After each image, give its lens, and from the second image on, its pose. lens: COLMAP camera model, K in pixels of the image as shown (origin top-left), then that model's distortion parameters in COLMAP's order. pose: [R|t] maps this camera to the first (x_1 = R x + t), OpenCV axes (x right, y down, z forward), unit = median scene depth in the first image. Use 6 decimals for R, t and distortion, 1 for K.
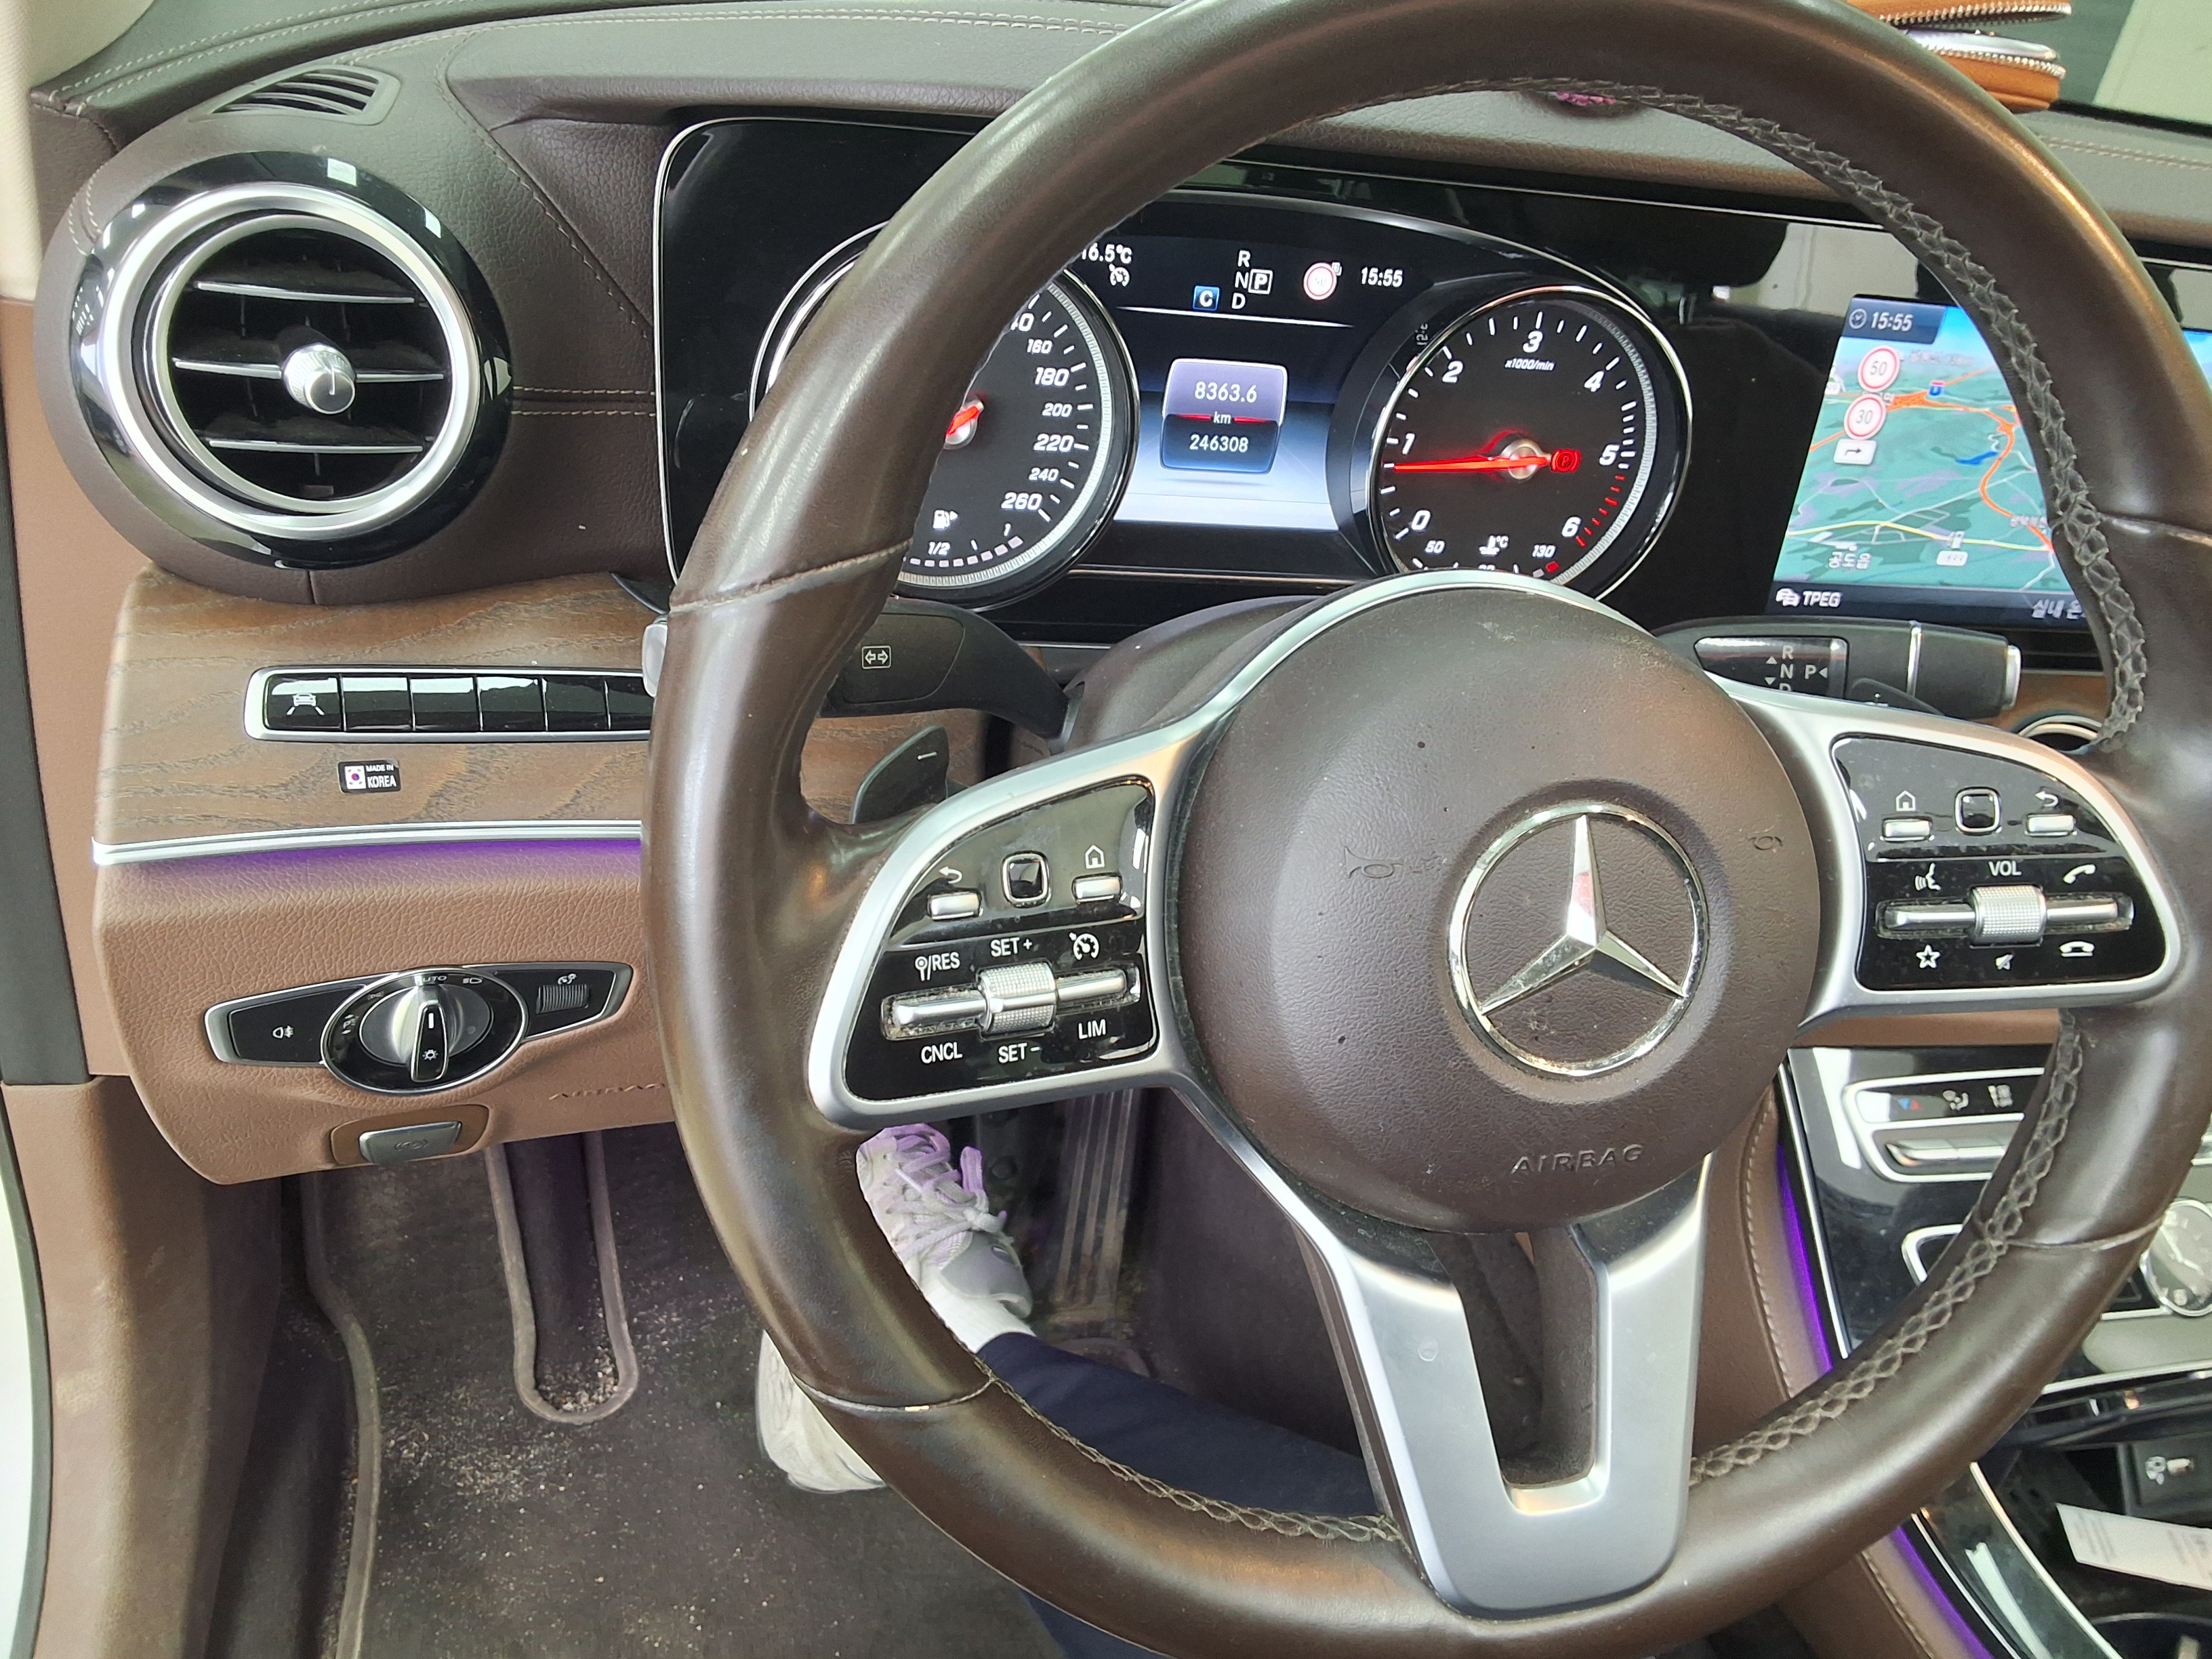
lens RADIAL K [[1756.9, 0, 1098.9], [0, 1756.9, 832.4], [0, 0, 1]] dist [0.146034, -0.264757]
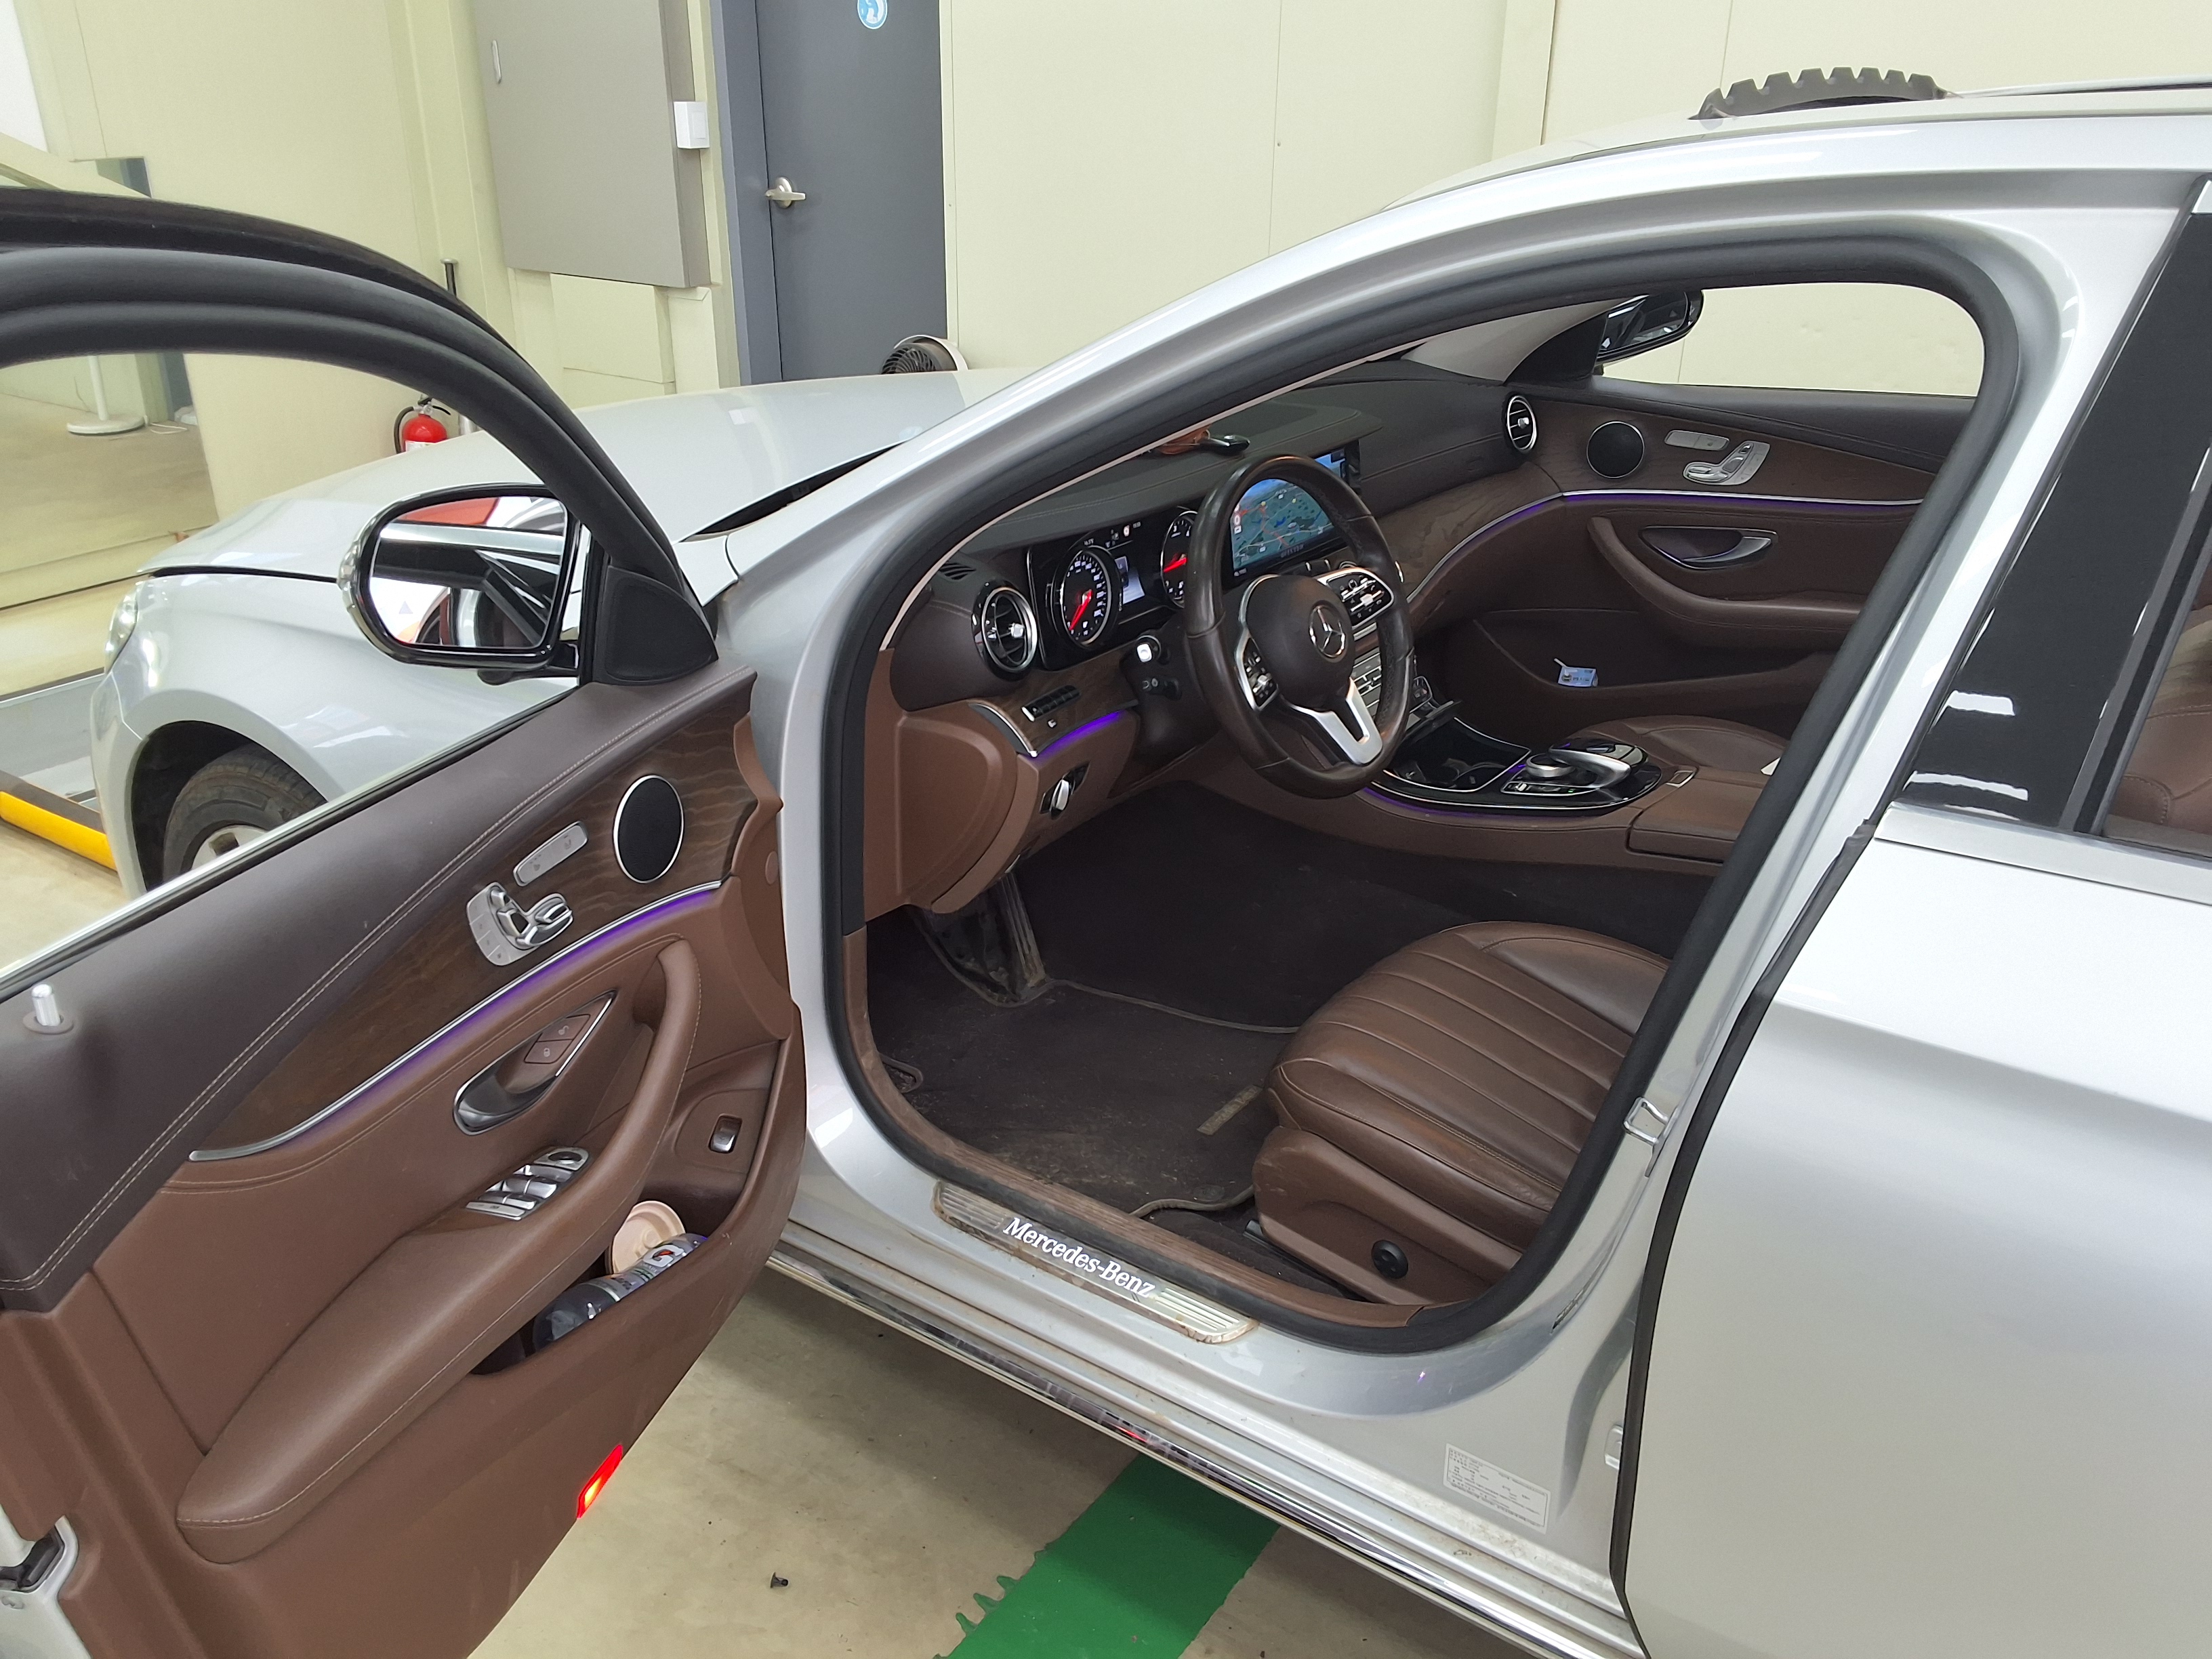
lens RADIAL K [[1756.9, 0, 1098.9], [0, 1756.9, 832.4], [0, 0, 1]] dist [0.146034, -0.264757]
pose [[0.735794, -0.397620, 0.548184, -2.070085], [0.435798, 0.897612, 0.066128, -0.029610], [-0.518350, 0.190241, 0.833740, -1.766750]]
